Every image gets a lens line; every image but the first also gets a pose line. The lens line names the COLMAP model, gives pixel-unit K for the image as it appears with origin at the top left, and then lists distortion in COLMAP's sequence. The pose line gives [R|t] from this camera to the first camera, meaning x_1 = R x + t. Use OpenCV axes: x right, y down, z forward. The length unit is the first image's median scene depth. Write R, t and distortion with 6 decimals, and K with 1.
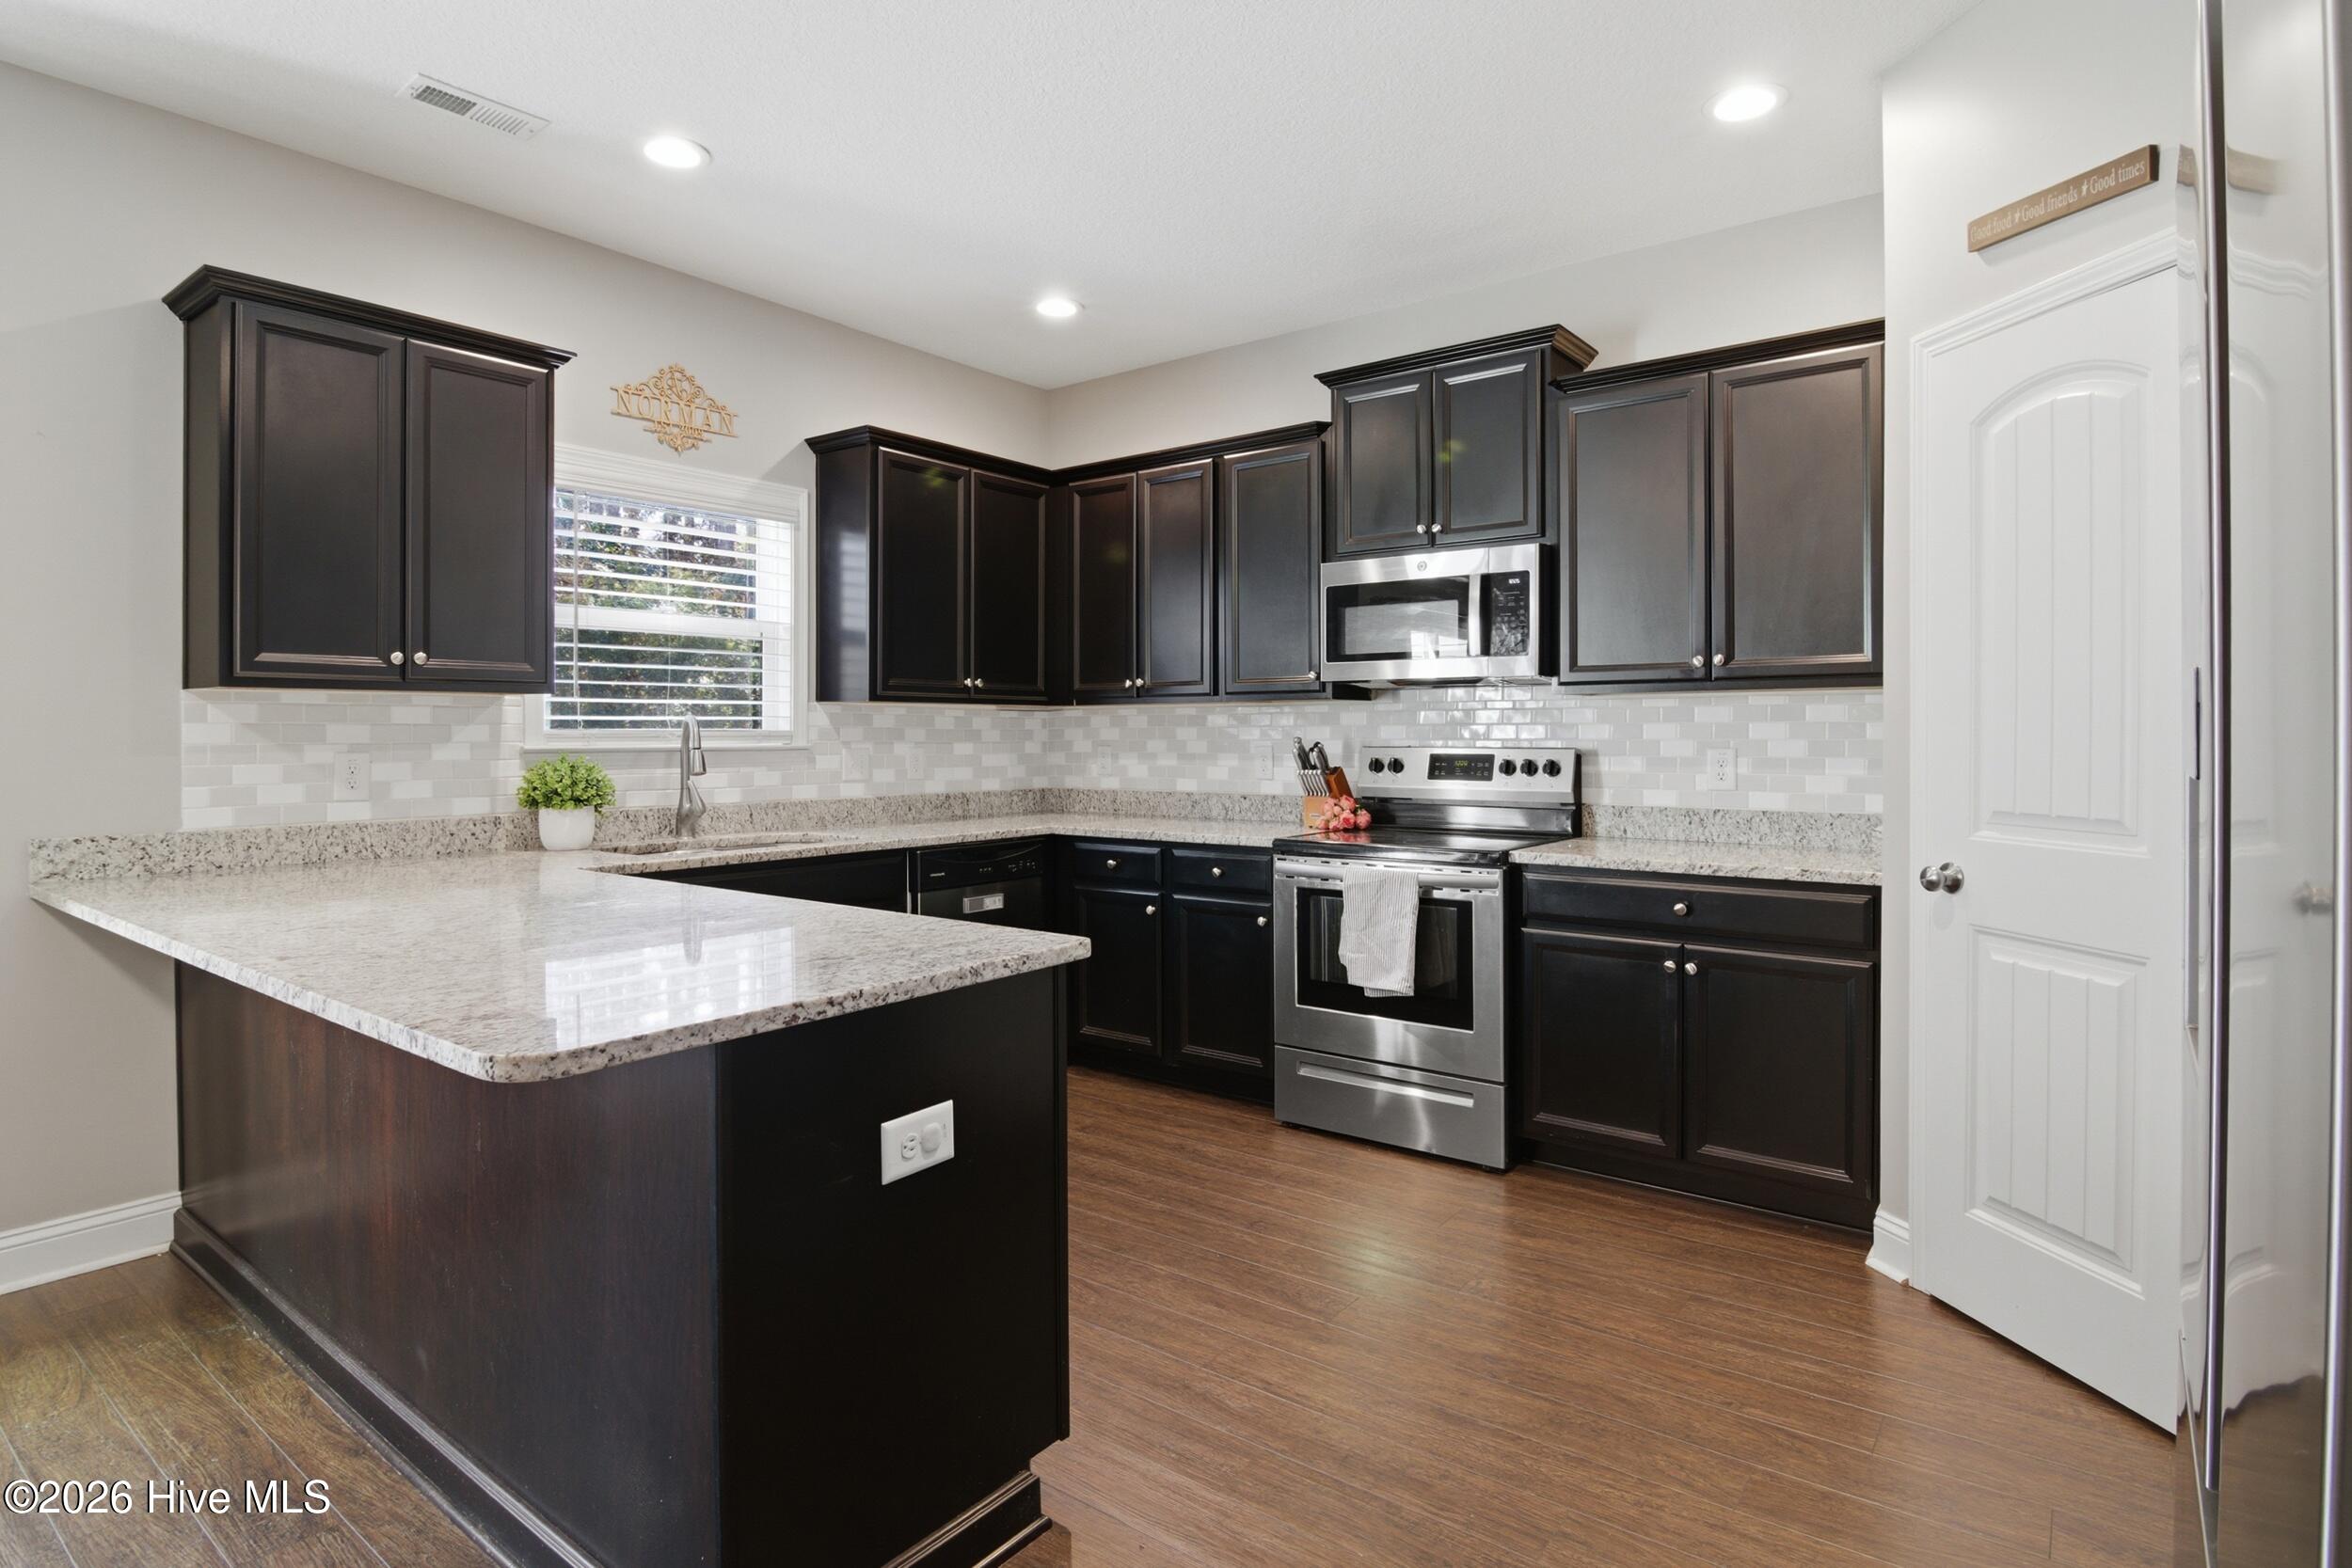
lens RADIAL K [[1216.5, 0, 1183.6], [0, 1216.5, 730.5], [0, 0, 1]] dist [-0.016183, -0.001973]
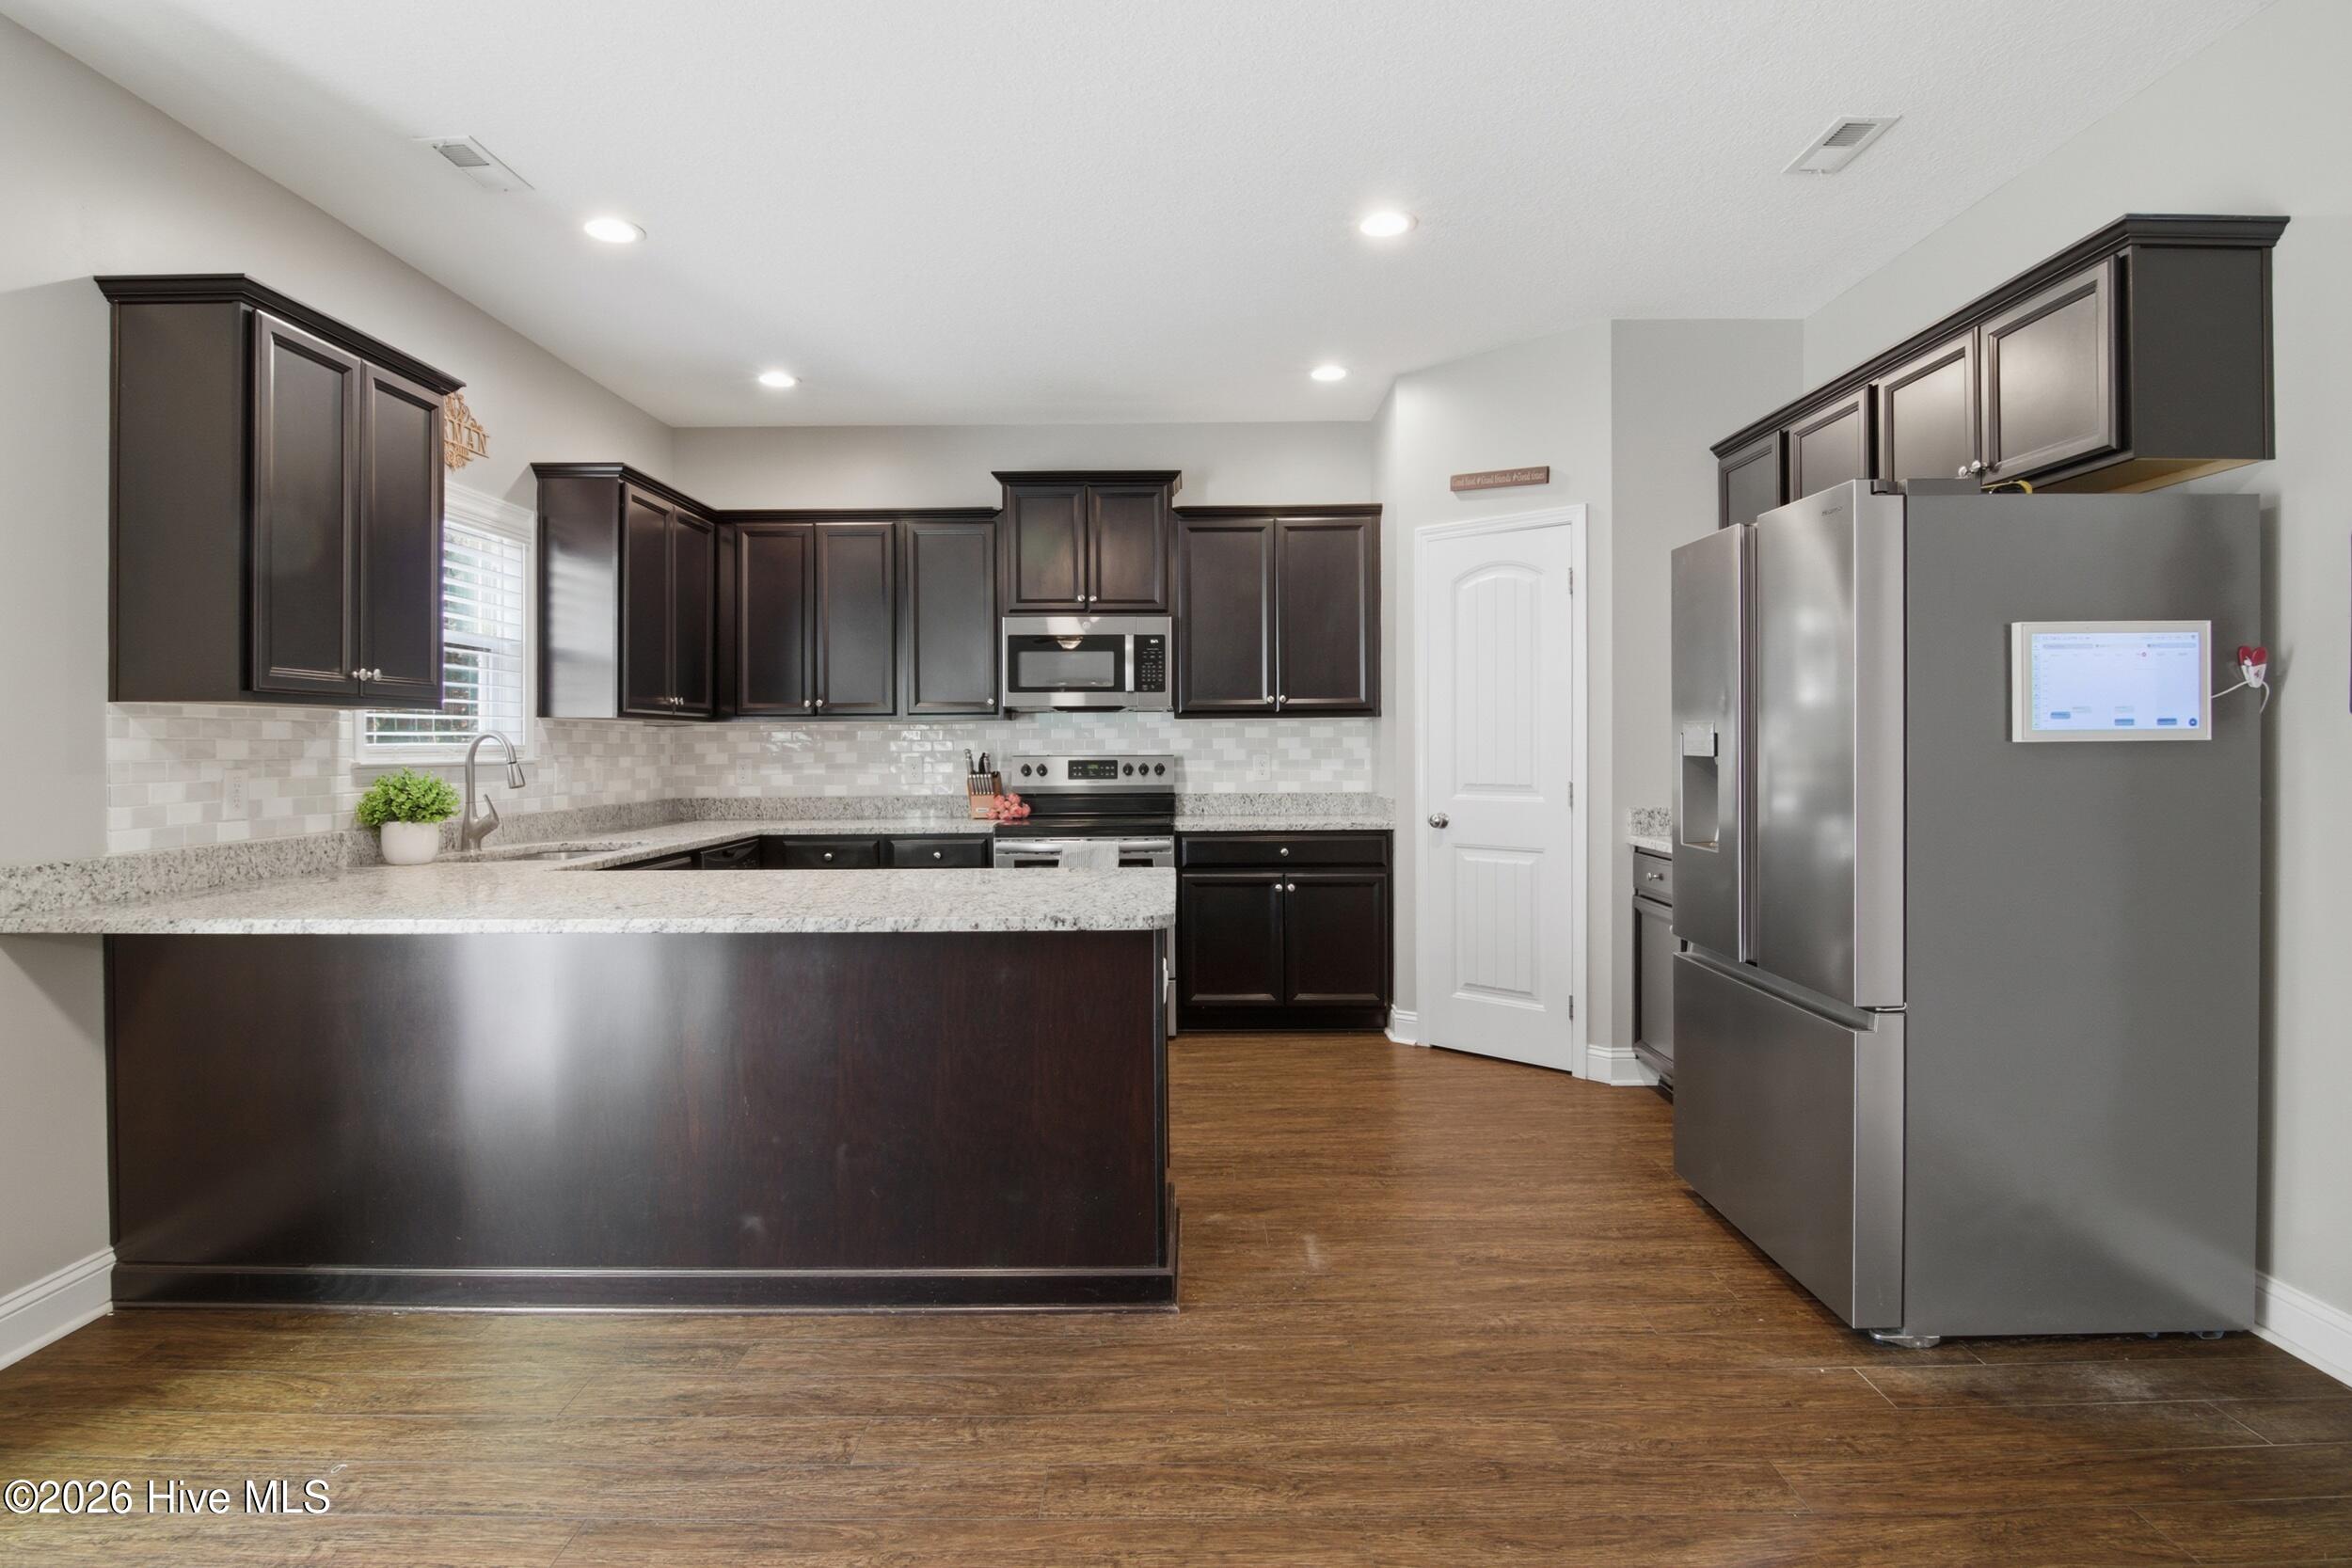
lens RADIAL K [[1216.5, 0, 1181.4], [0, 1216.5, 744.5], [0, 0, 1]] dist [-0.016183, -0.001973]
pose [[0.793516, -0.003167, 0.608542, -0.598038], [0.003290, 0.999994, 0.000915, 0.000249], [-0.608541, 0.001276, 0.793521, -0.184353]]
